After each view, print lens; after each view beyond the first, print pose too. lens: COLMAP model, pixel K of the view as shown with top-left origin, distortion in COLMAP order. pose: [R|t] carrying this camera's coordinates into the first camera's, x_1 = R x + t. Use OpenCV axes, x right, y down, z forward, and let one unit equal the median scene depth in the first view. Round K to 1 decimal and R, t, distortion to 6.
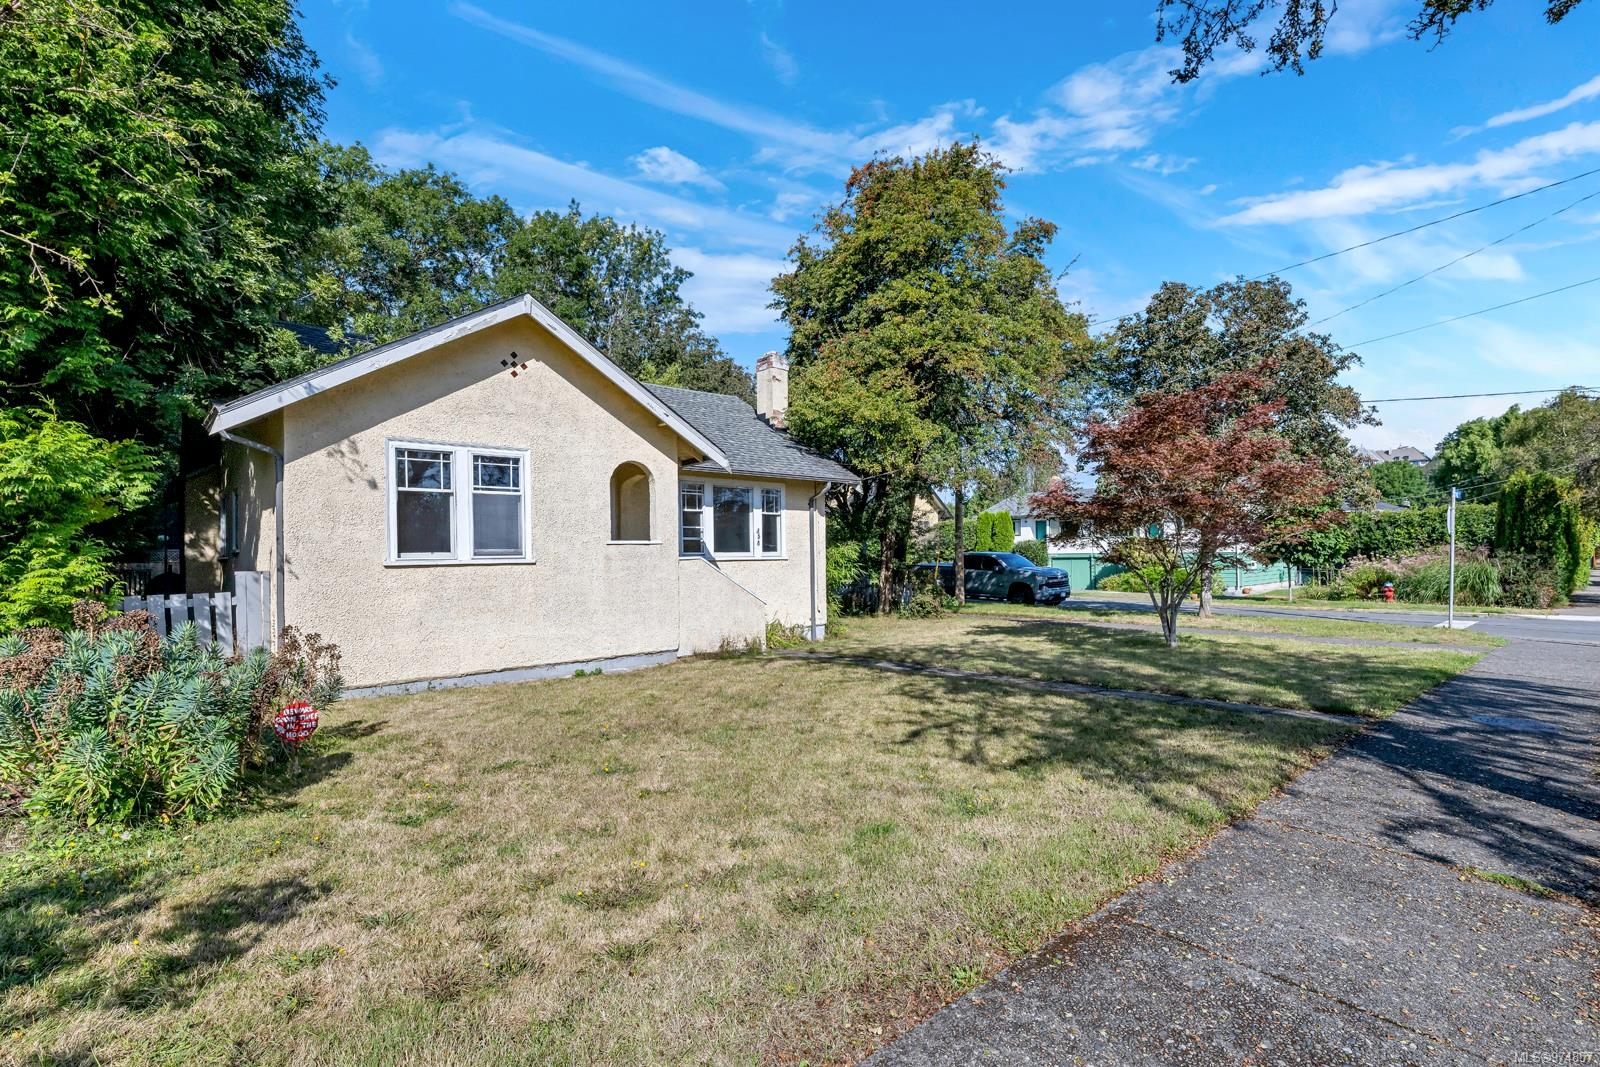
lens RADIAL K [[715.4, 0, 802.9], [0, 715.4, 554.3], [0, 0, 1]] dist [0.000589, -0.000030]
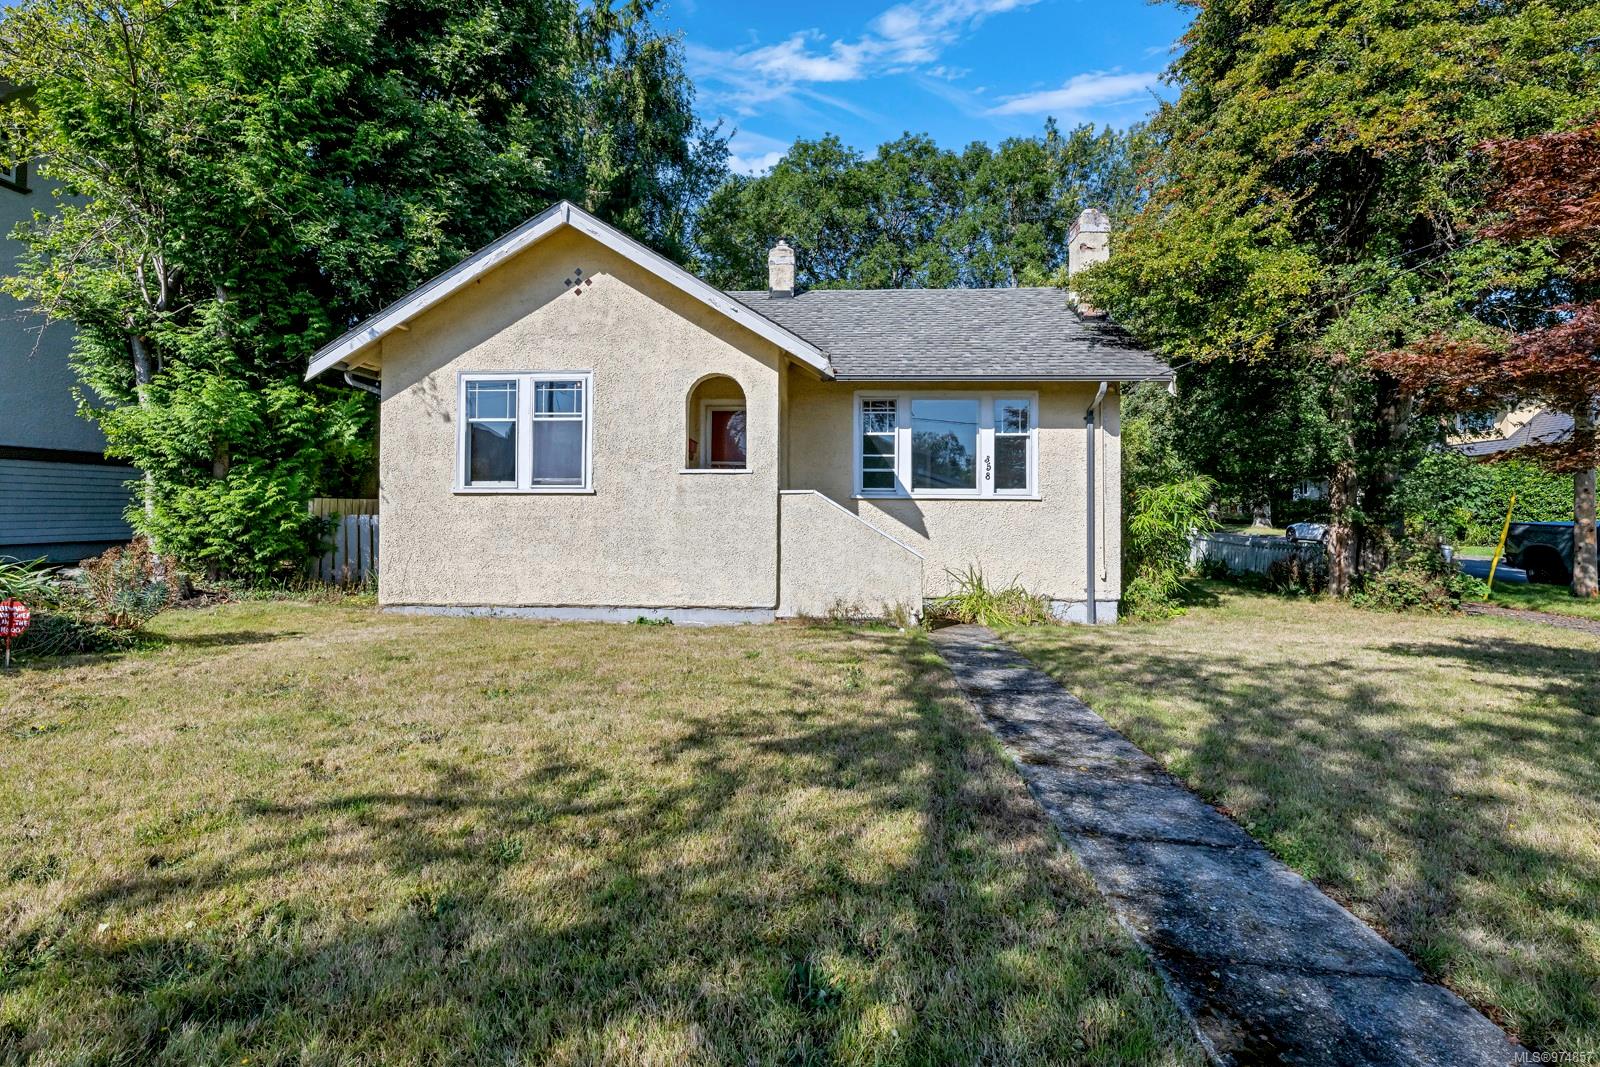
lens RADIAL K [[734.9, 0, 799.9], [0, 734.9, 501.2], [0, 0, 1]] dist [0.000710, 0.000475]
pose [[0.716712, 0.006078, -0.697343, 0.478675], [-0.013311, 0.999899, -0.004966, 0.023435], [0.697242, 0.012842, 0.716721, 0.513034]]
